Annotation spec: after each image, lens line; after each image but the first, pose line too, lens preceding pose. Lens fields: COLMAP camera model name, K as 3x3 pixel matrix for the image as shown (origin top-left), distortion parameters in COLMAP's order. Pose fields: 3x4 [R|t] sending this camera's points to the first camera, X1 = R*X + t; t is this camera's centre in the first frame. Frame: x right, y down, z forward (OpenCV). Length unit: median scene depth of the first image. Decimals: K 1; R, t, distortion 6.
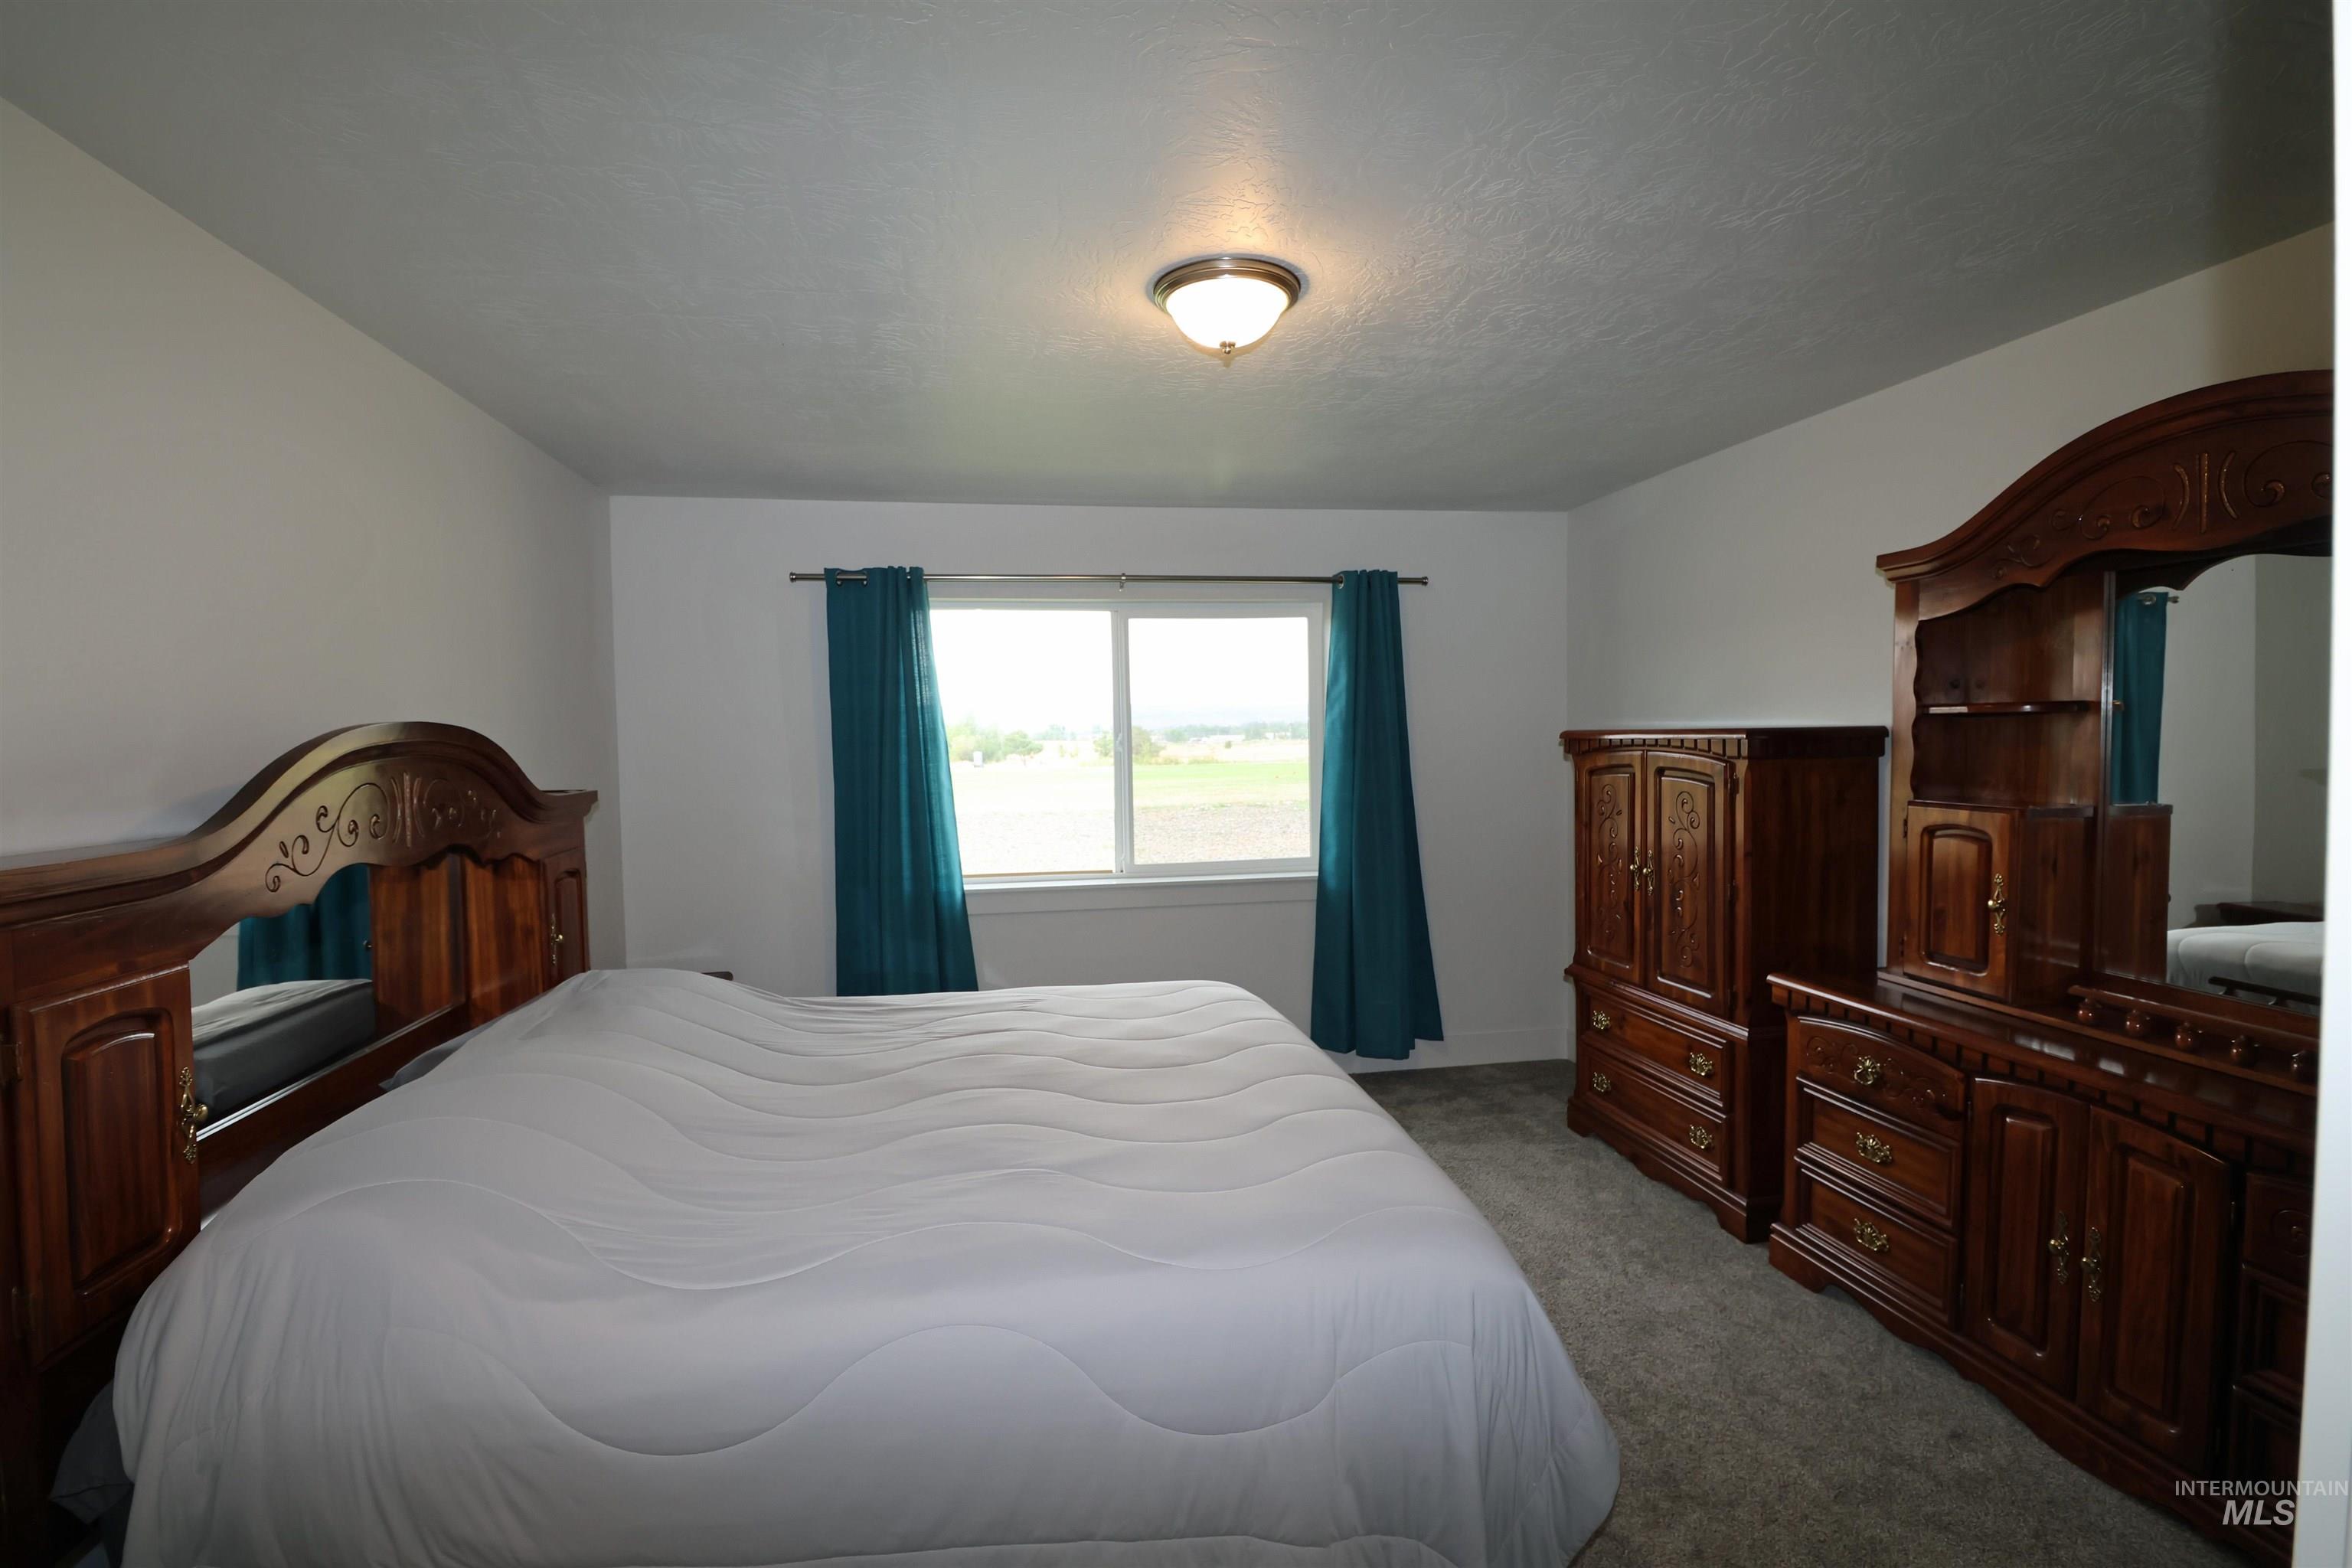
lens RADIAL K [[1096.2, 0, 1176.0], [0, 1096.2, 784.0], [0, 0, 1]] dist [0.000388, -0.000059]
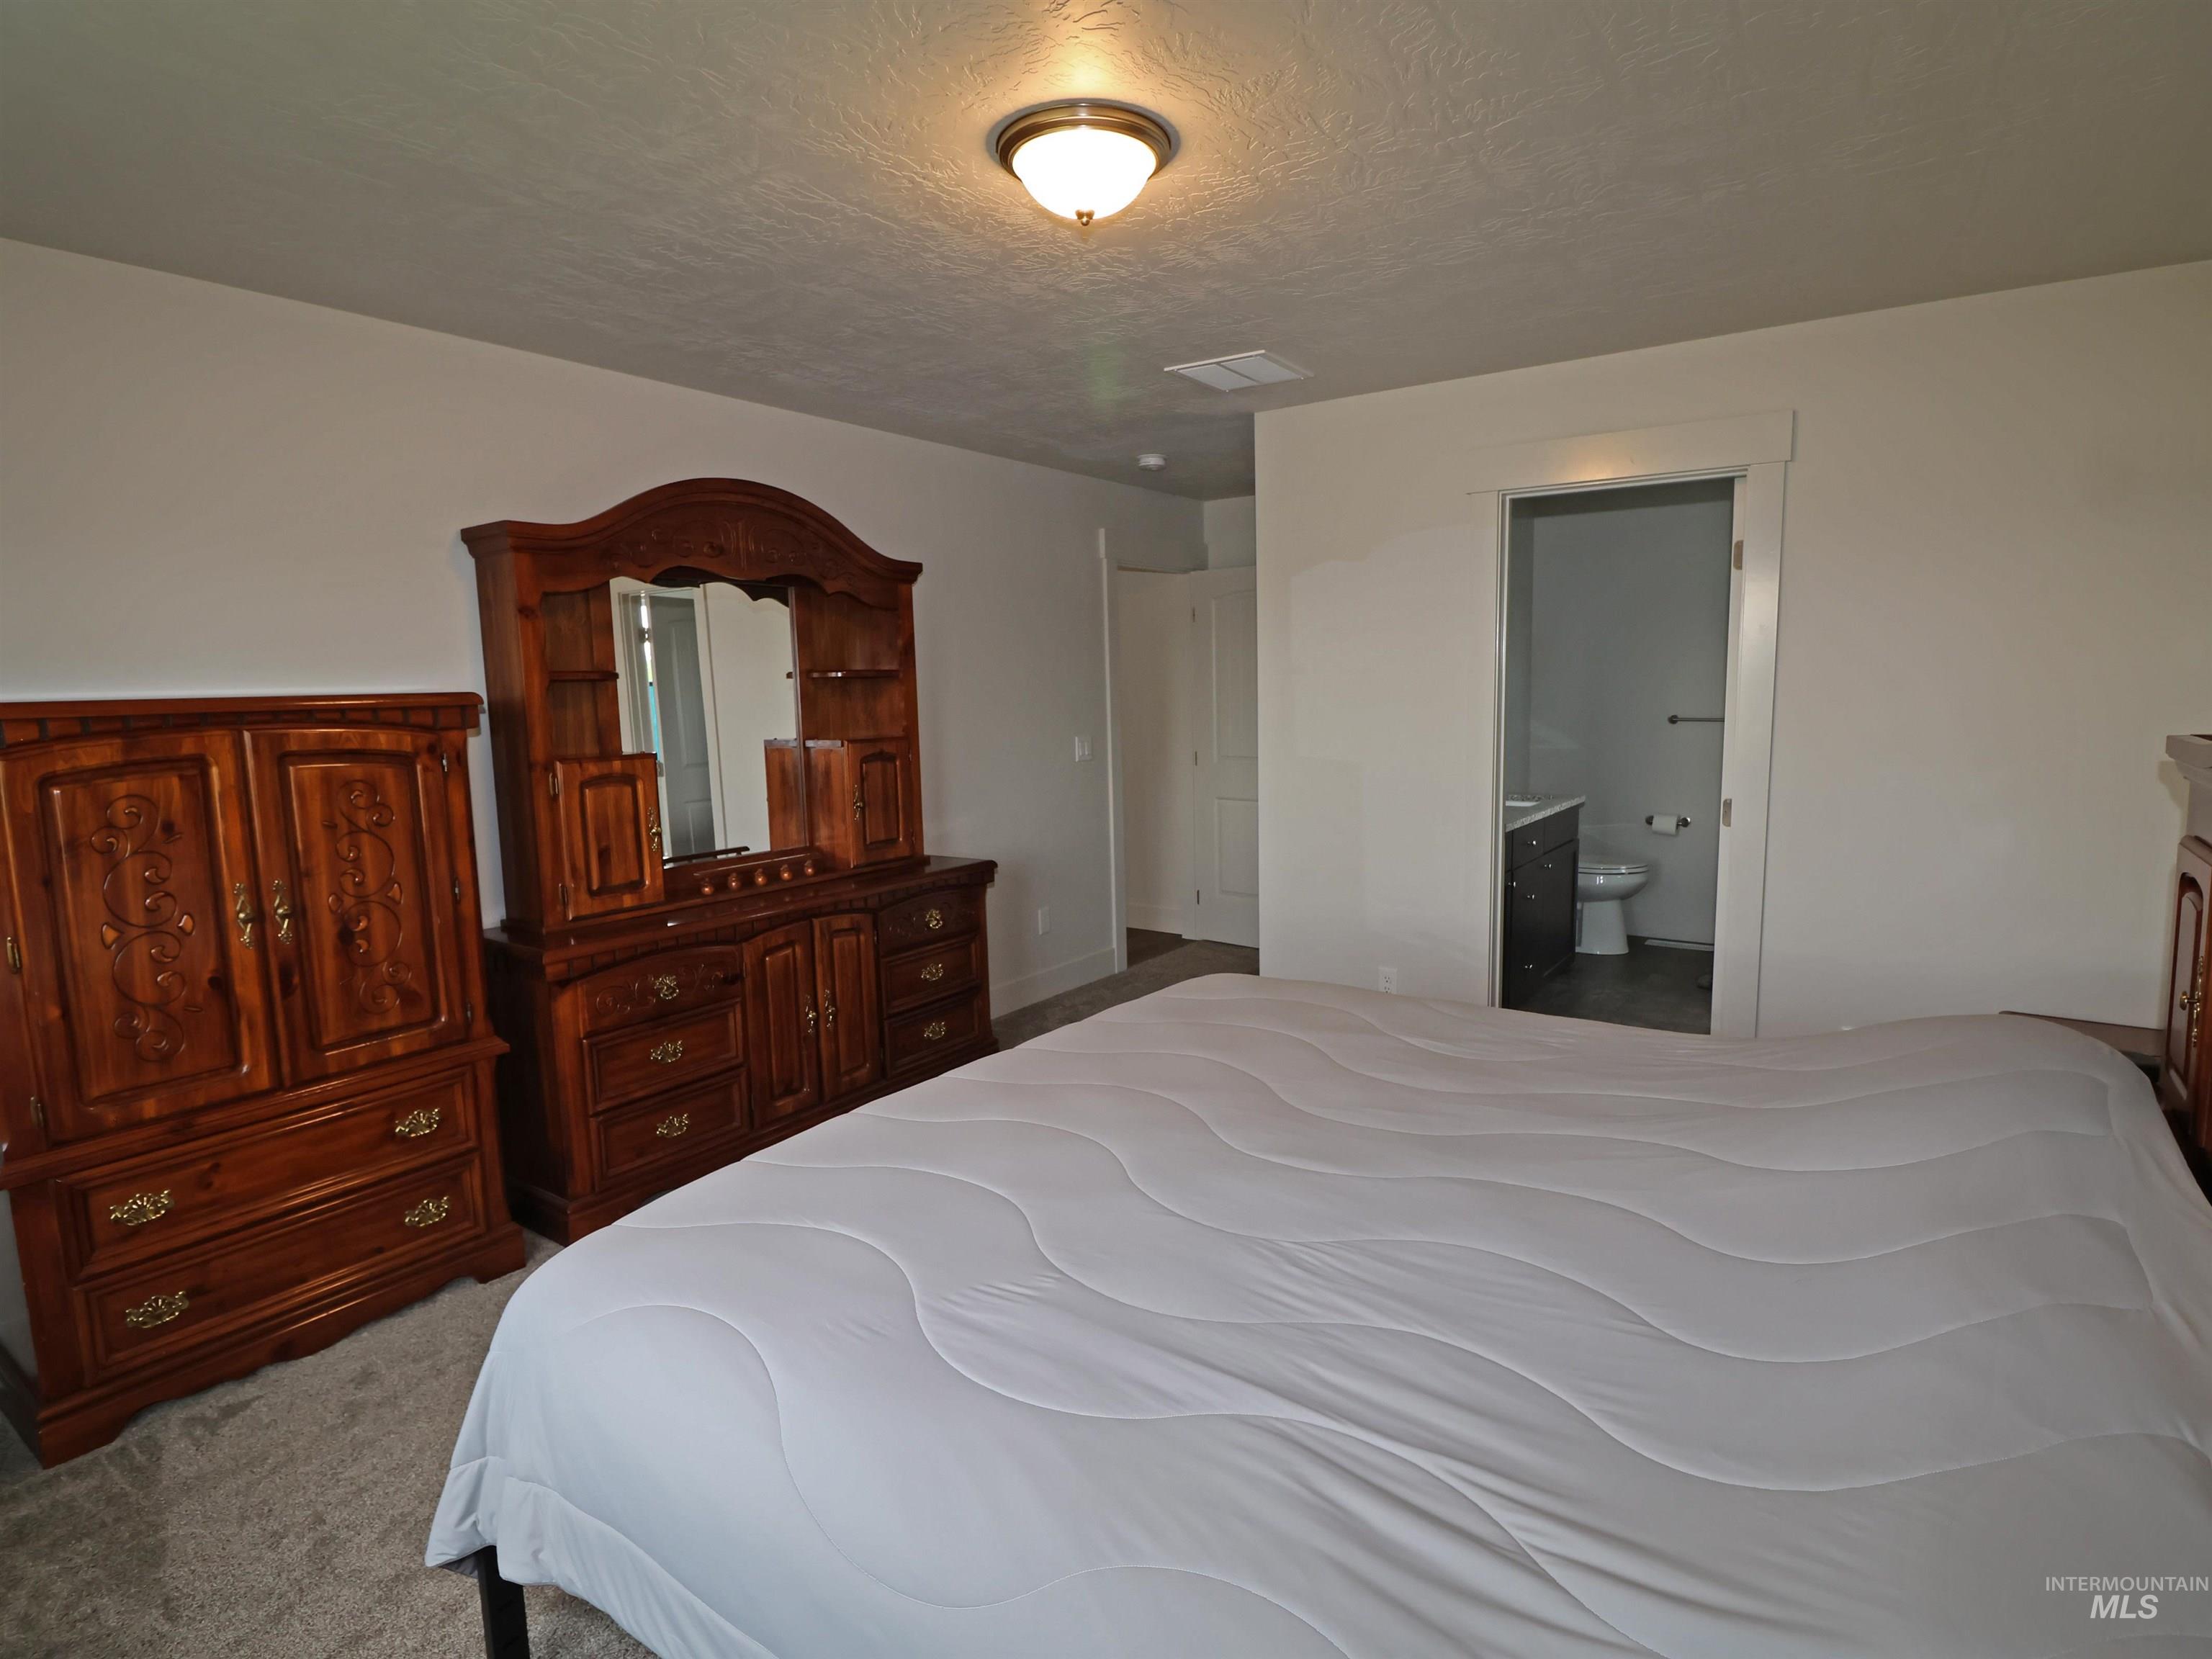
lens RADIAL K [[1179.6, 0, 1106.0], [0, 1179.6, 829.5], [0, 0, 1]] dist [0.000344, 0.000424]
pose [[-0.700170, -0.065308, 0.710983, -0.489002], [0.060177, 0.986866, 0.149911, -0.053391], [-0.711435, 0.147748, -0.687044, 1.287716]]
